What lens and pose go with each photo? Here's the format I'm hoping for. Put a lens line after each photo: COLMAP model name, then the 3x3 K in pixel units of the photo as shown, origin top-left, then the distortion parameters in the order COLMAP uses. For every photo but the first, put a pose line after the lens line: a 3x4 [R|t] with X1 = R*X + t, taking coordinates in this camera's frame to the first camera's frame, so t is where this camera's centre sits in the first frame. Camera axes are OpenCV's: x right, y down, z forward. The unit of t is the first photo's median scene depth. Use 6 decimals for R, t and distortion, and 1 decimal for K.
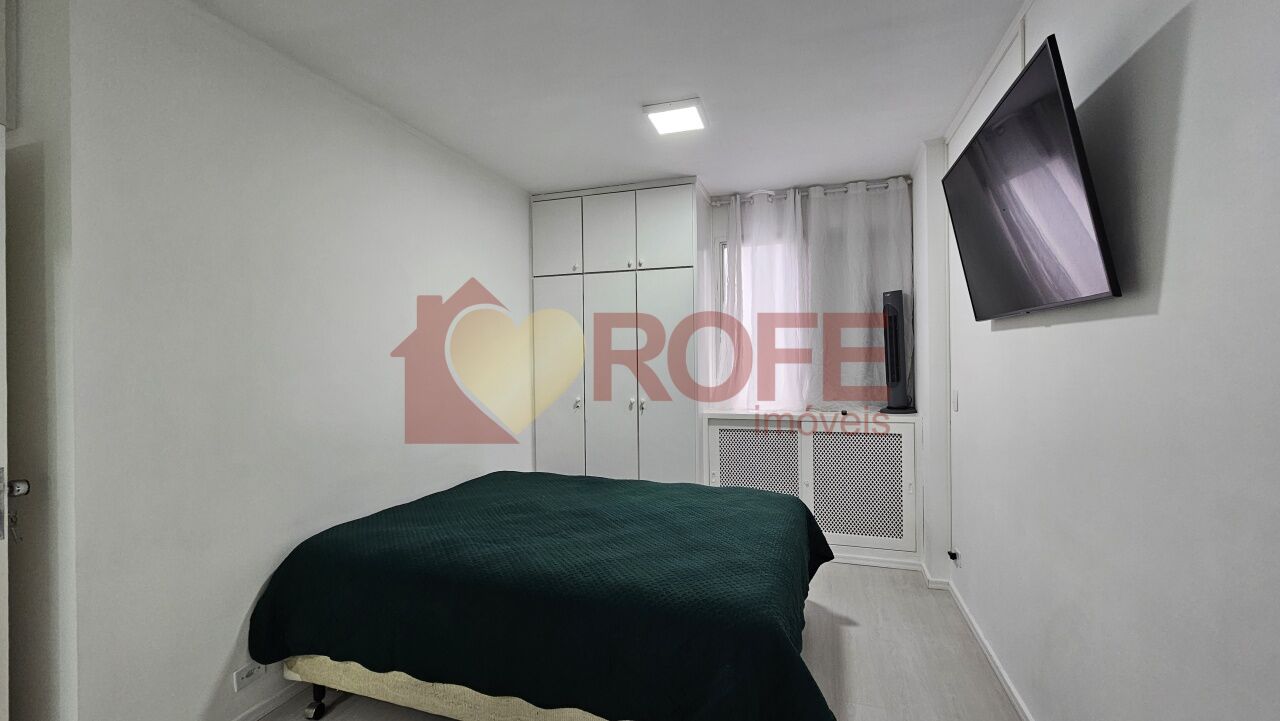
lens RADIAL K [[530.1, 0, 639.0], [0, 530.1, 375.2], [0, 0, 1]] dist [0.000849, 0.000087]
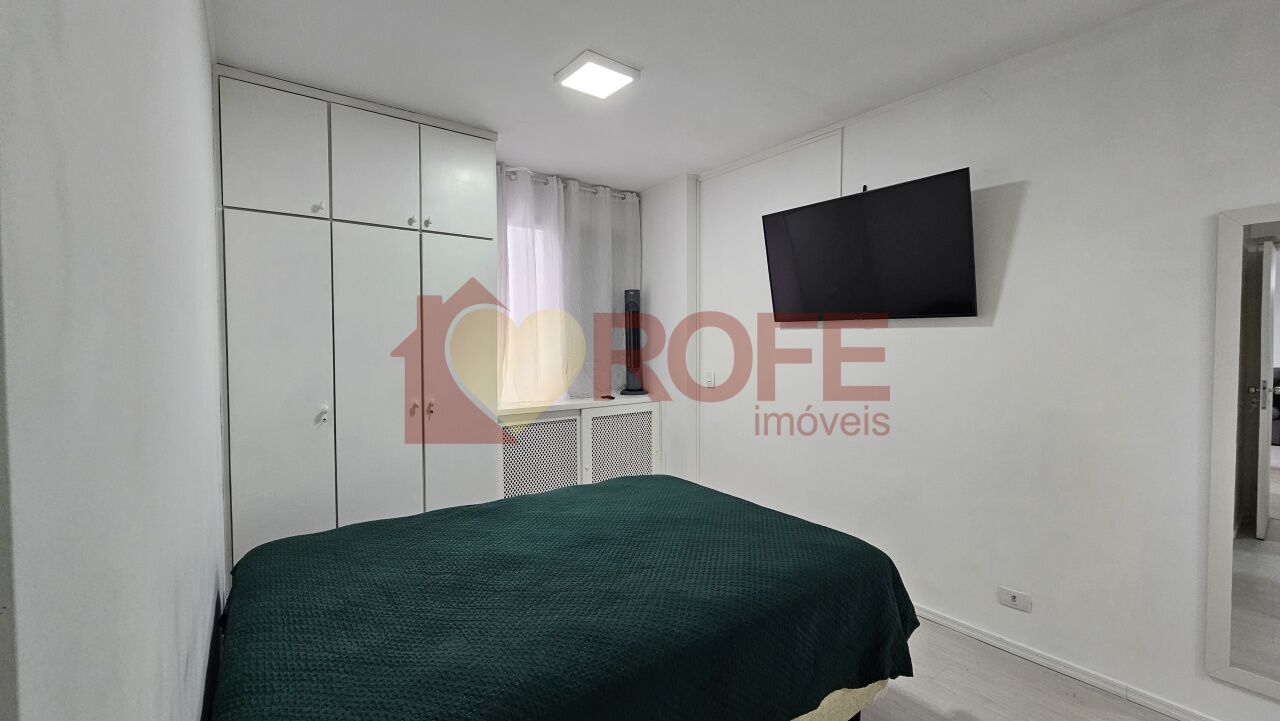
lens RADIAL K [[523.8, 0, 640.0], [0, 523.8, 360.5], [0, 0, 1]] dist [0.000339, 0.000309]
pose [[0.567492, -0.020561, 0.823122, -0.458852], [-0.000625, 0.999677, 0.025402, -0.032664], [-0.823378, -0.014930, 0.567296, 0.325975]]
